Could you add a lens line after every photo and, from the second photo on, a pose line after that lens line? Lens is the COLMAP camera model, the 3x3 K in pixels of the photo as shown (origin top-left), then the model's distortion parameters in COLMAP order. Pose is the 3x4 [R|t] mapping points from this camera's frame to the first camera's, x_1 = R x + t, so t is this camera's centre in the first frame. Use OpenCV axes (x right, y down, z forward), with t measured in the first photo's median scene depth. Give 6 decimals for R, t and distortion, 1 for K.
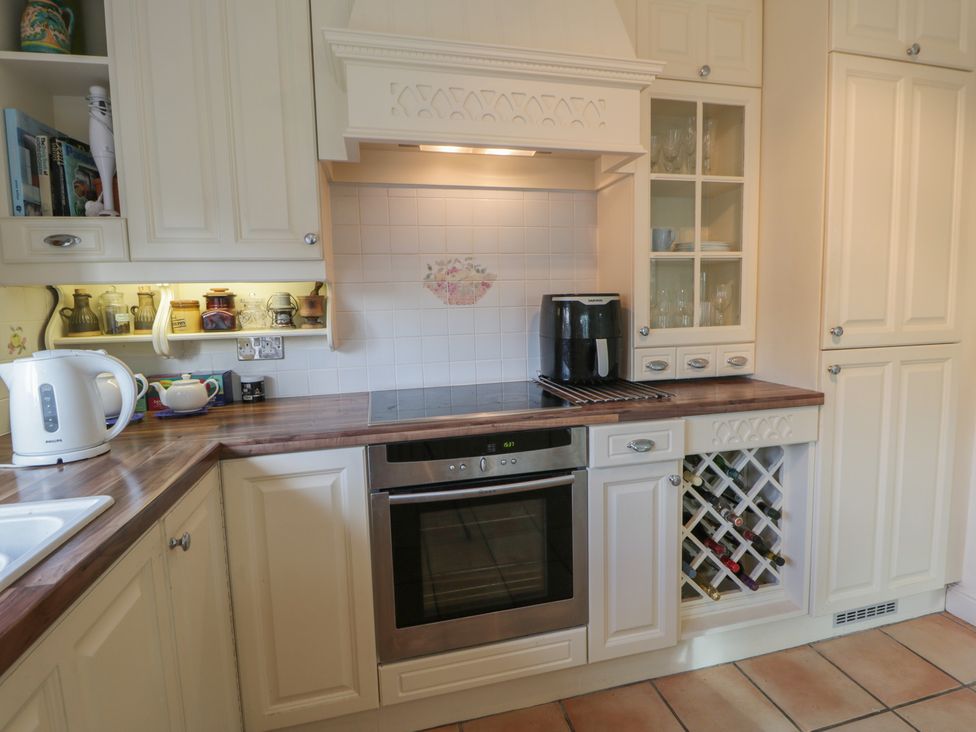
lens RADIAL K [[519.3, 0, 501.6], [0, 519.3, 352.1], [0, 0, 1]] dist [-0.001189, -0.009706]
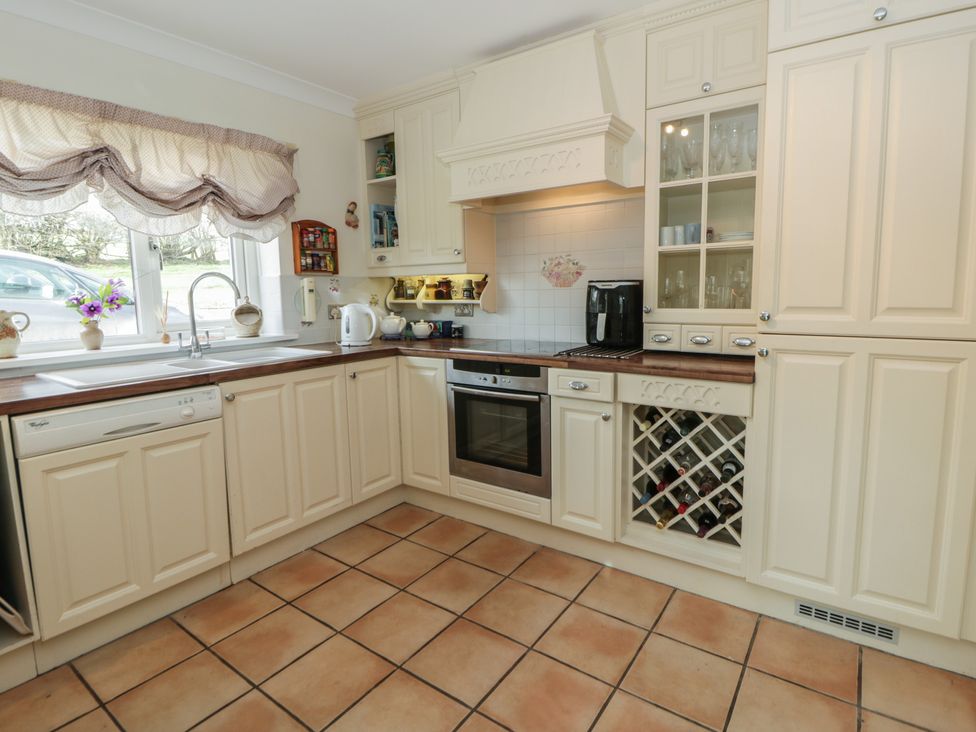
lens RADIAL K [[515.1, 0, 502.4], [0, 515.1, 349.9], [0, 0, 1]] dist [-0.002710, -0.010562]
pose [[0.651217, 0.102666, -0.751915, 1.054283], [-0.074012, 0.994676, 0.071712, -0.007153], [0.755274, 0.008951, 0.655348, -0.094856]]
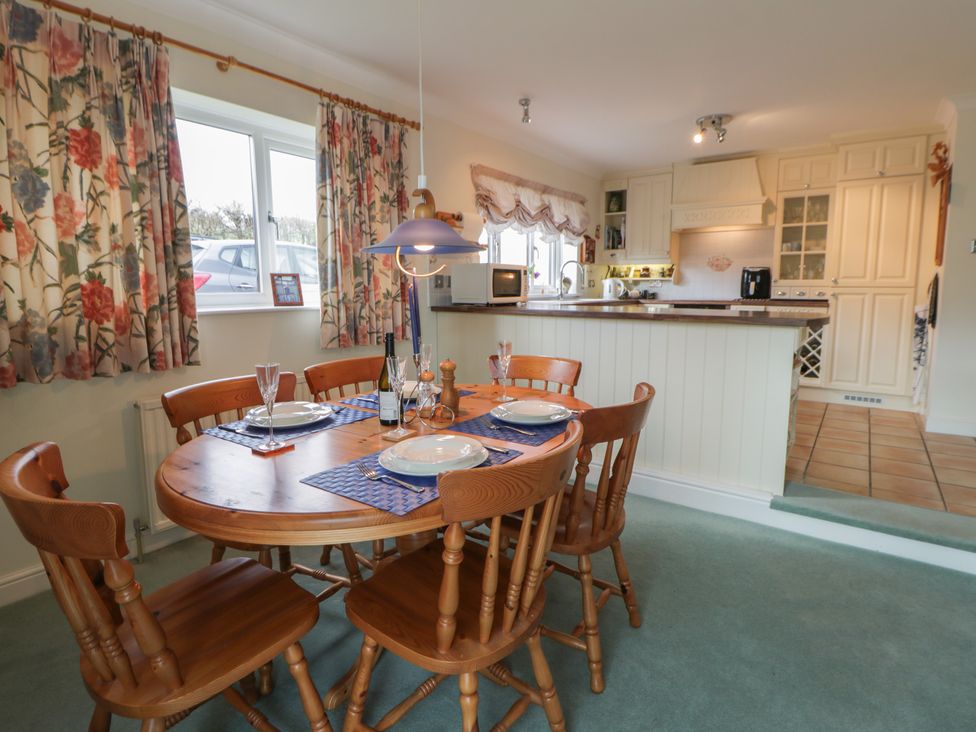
lens RADIAL K [[515.1, 0, 502.4], [0, 515.1, 349.9], [0, 0, 1]] dist [-0.002710, -0.010562]
pose [[0.649654, 0.114969, -0.751486, 1.543206], [-0.088490, 0.993215, 0.075452, 0.270218], [0.755062, 0.017481, 0.655420, -2.063584]]
